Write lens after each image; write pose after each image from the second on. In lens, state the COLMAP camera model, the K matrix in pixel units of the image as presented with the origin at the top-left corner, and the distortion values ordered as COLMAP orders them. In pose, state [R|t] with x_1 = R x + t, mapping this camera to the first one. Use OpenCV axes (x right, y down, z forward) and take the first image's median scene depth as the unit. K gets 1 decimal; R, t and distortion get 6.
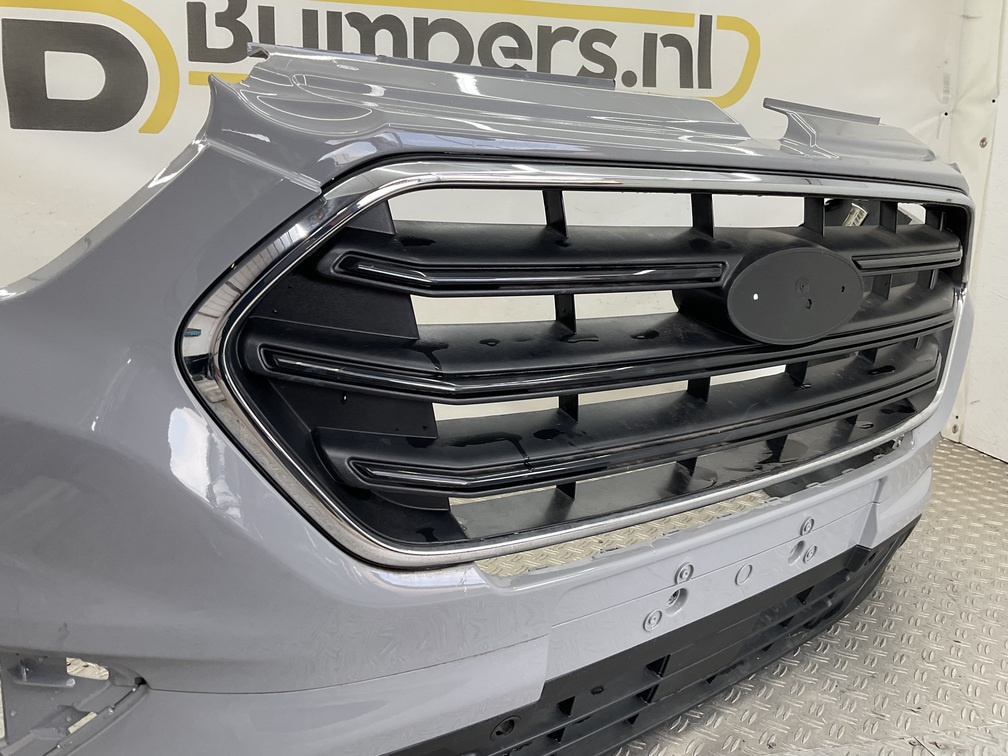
lens RADIAL K [[833.1, 0, 504.0], [0, 833.1, 378.0], [0, 0, 1]] dist [0.080998, -0.165745]
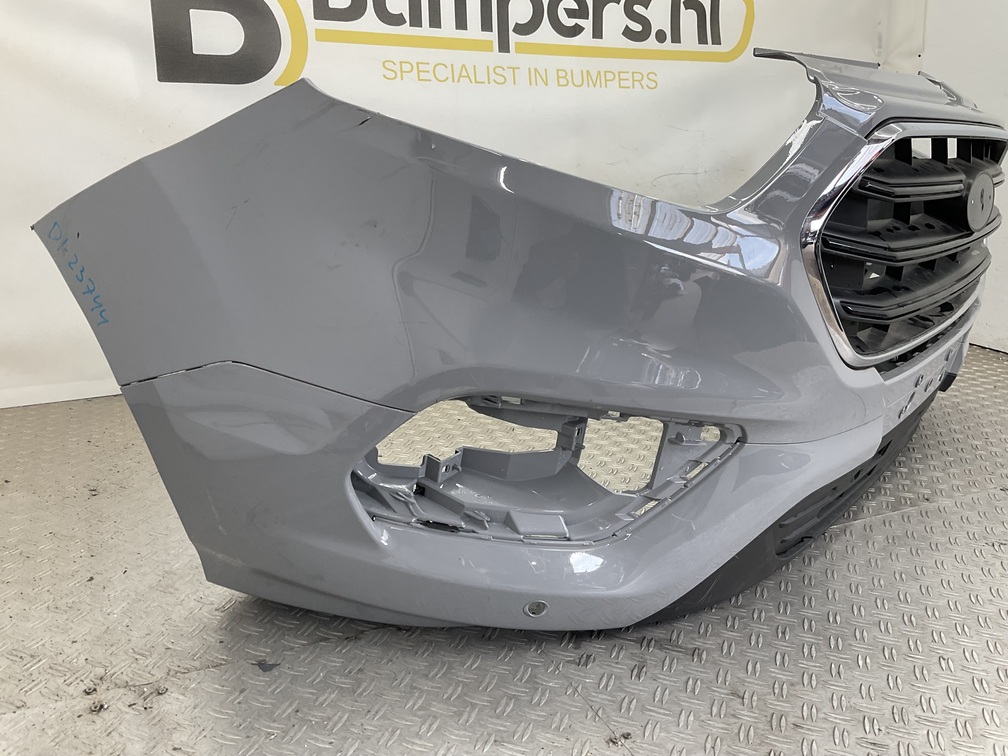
lens RADIAL K [[847.2, 0, 504.0], [0, 847.2, 378.0], [0, 0, 1]] dist [-0.010496, -0.008787]
pose [[0.973721, -0.077304, 0.214224, -0.406419], [0.061722, 0.995001, 0.078502, 0.024251], [-0.219221, -0.063217, 0.973625, -0.177221]]
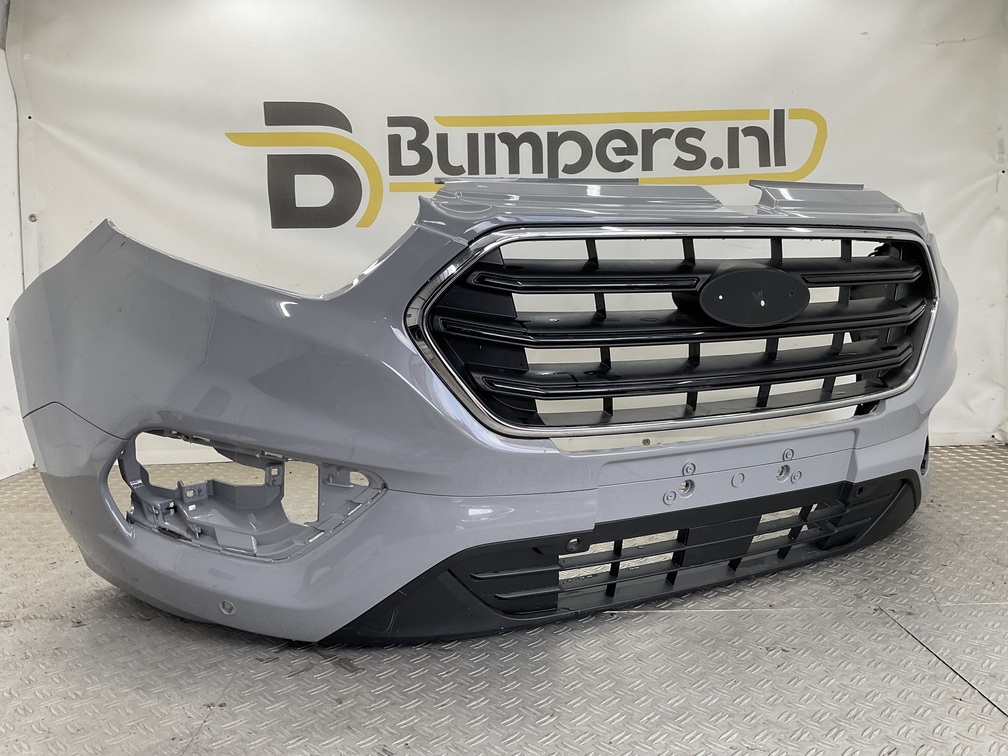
lens RADIAL K [[833.1, 0, 504.0], [0, 833.1, 378.0], [0, 0, 1]] dist [0.080998, -0.165745]
pose [[0.980189, -0.022419, -0.196793, 0.084311], [0.004308, 0.995752, -0.091979, 0.092667], [0.198019, 0.089309, 0.976121, -0.307154]]
